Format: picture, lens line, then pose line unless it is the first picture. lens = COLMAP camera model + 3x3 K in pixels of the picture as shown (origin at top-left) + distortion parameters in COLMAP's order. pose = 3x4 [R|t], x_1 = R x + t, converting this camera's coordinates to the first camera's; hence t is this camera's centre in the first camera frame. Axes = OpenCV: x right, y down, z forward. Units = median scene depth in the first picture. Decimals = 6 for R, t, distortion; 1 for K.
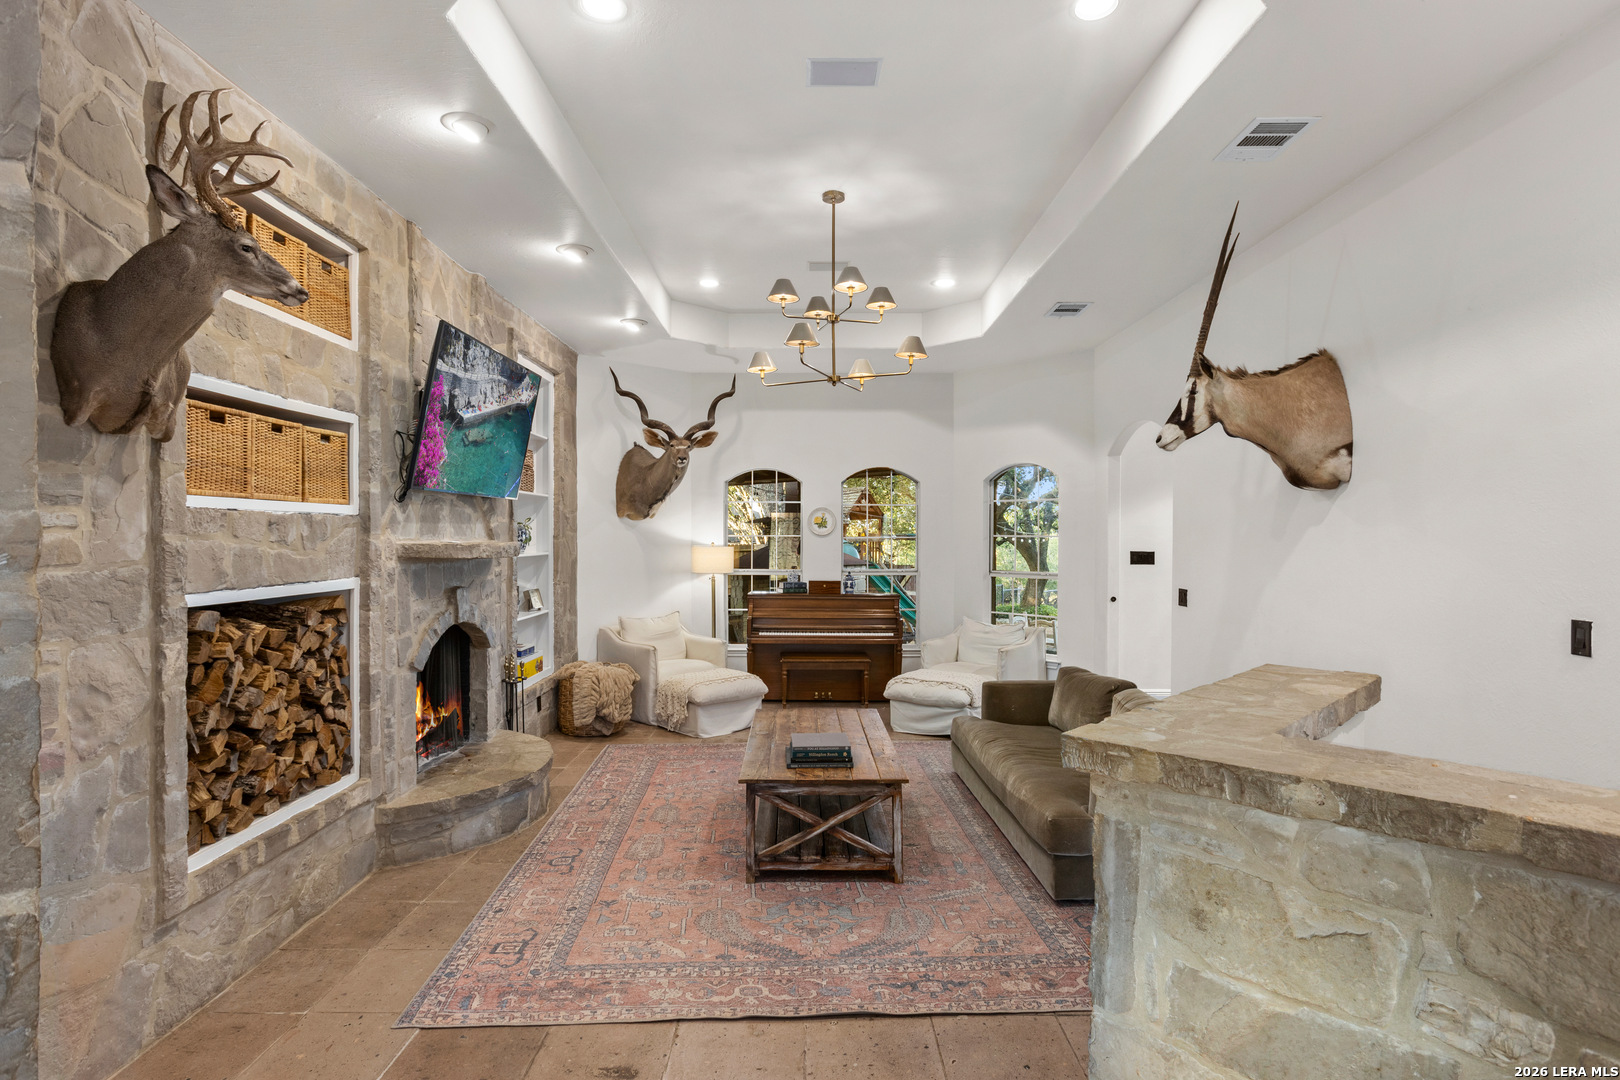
lens RADIAL K [[811.9, 0, 808.8], [0, 811.9, 537.8], [0, 0, 1]] dist [0.000391, 0.000177]
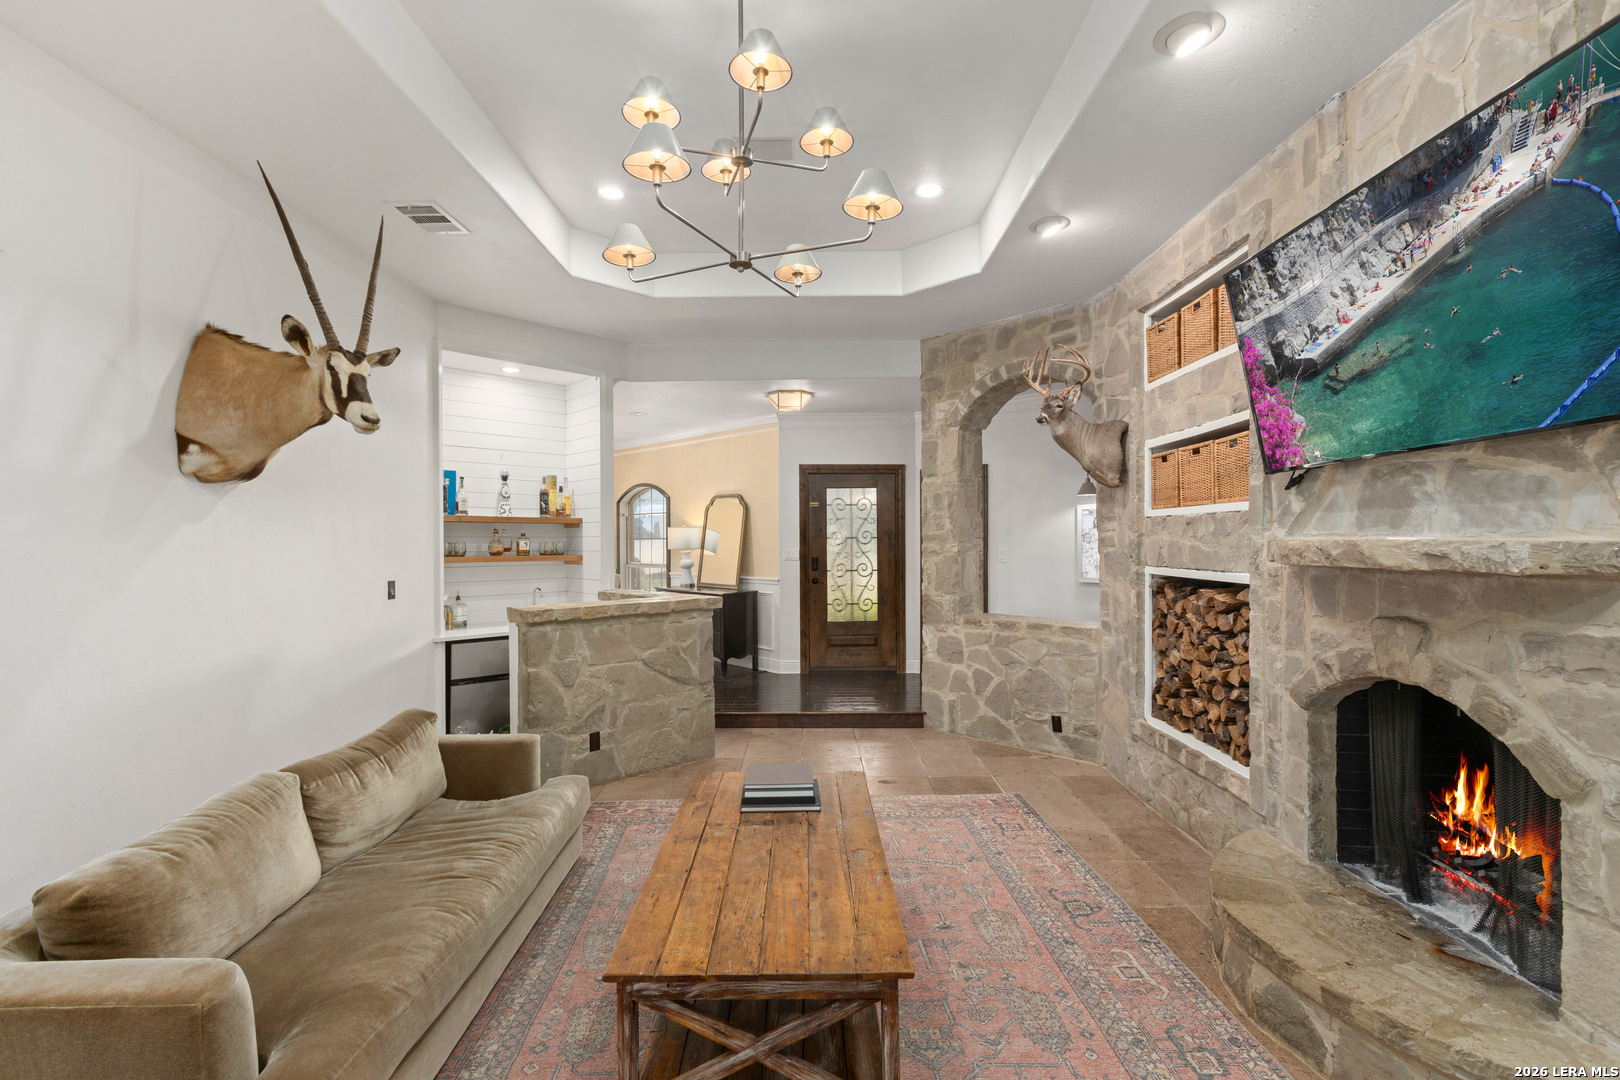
lens RADIAL K [[727.9, 0, 805.4], [0, 727.9, 545.2], [0, 0, 1]] dist [-0.000711, -0.000012]
pose [[-0.999936, 0.004301, 0.010423, -0.026658], [0.004420, 0.999925, 0.011407, 0.002341], [-0.010373, 0.011452, -0.999881, 2.034909]]
